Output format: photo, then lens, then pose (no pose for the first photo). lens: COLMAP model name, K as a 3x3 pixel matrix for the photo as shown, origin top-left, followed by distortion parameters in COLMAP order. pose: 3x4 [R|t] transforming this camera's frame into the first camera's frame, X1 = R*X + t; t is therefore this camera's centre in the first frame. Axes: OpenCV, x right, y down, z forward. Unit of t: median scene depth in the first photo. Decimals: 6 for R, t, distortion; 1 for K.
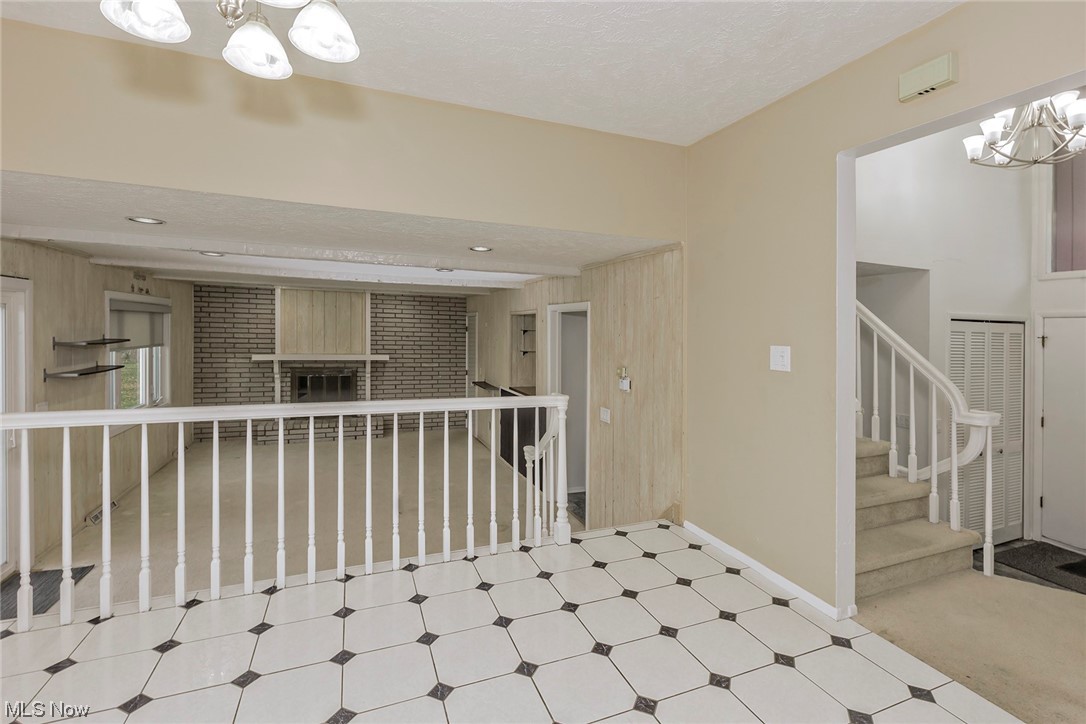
lens RADIAL K [[490.0, 0, 585.0], [0, 490.0, 346.6], [0, 0, 1]] dist [0.002695, -0.001841]
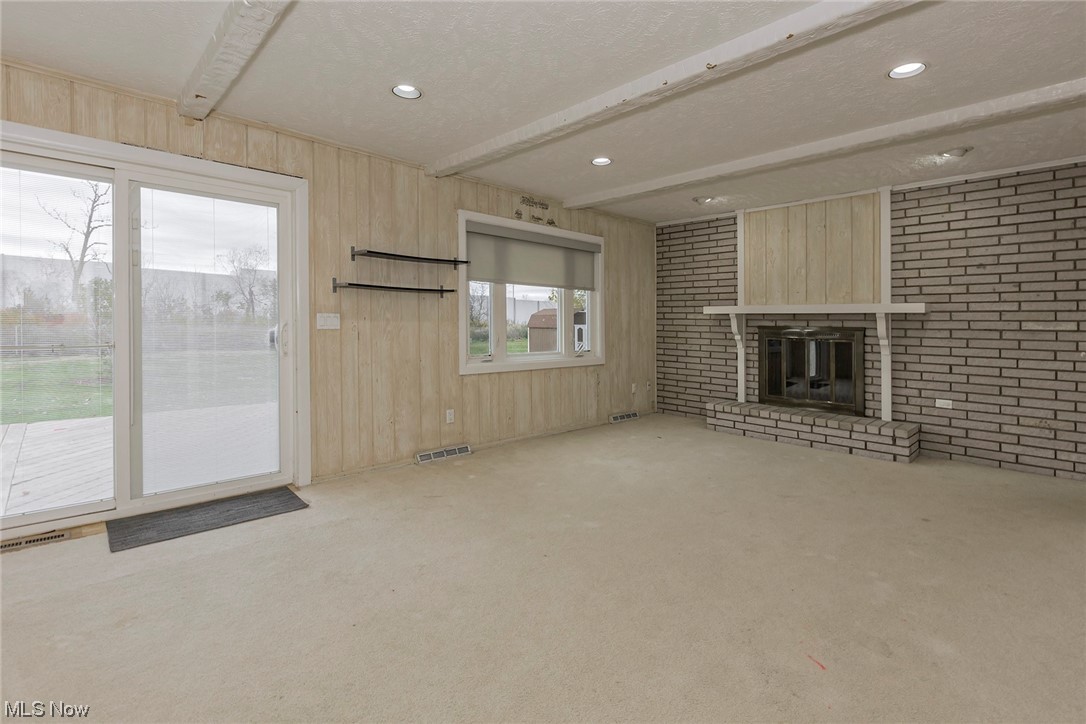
lens RADIAL K [[490.0, 0, 522.3], [0, 490.0, 331.2], [0, 0, 1]] dist [0.002695, -0.001841]
pose [[0.297348, -0.008963, -0.954727, -0.045027], [-0.025637, 0.999520, -0.017368, 0.072021], [0.954425, 0.029640, 0.296975, 0.496594]]
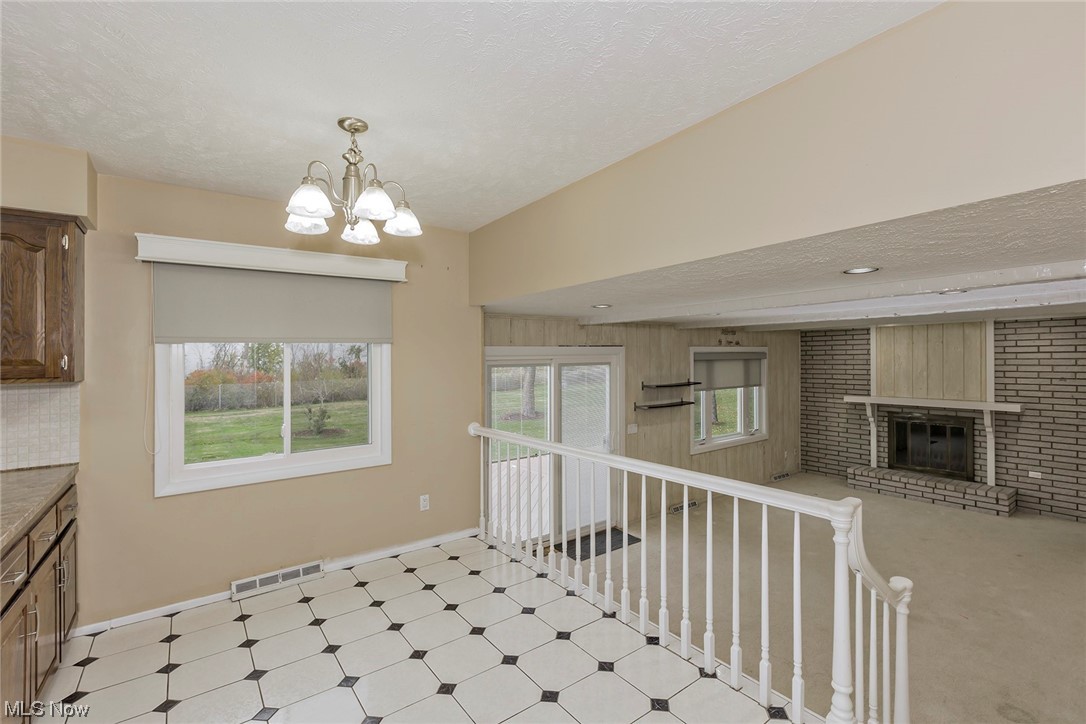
lens RADIAL K [[490.0, 0, 549.1], [0, 490.0, 370.6], [0, 0, 1]] dist [0.002695, -0.001841]
pose [[0.216009, -0.002207, -0.976389, 0.167670], [-0.015896, 0.999857, -0.005777, -0.019505], [0.976262, 0.016768, 0.215943, 0.183683]]
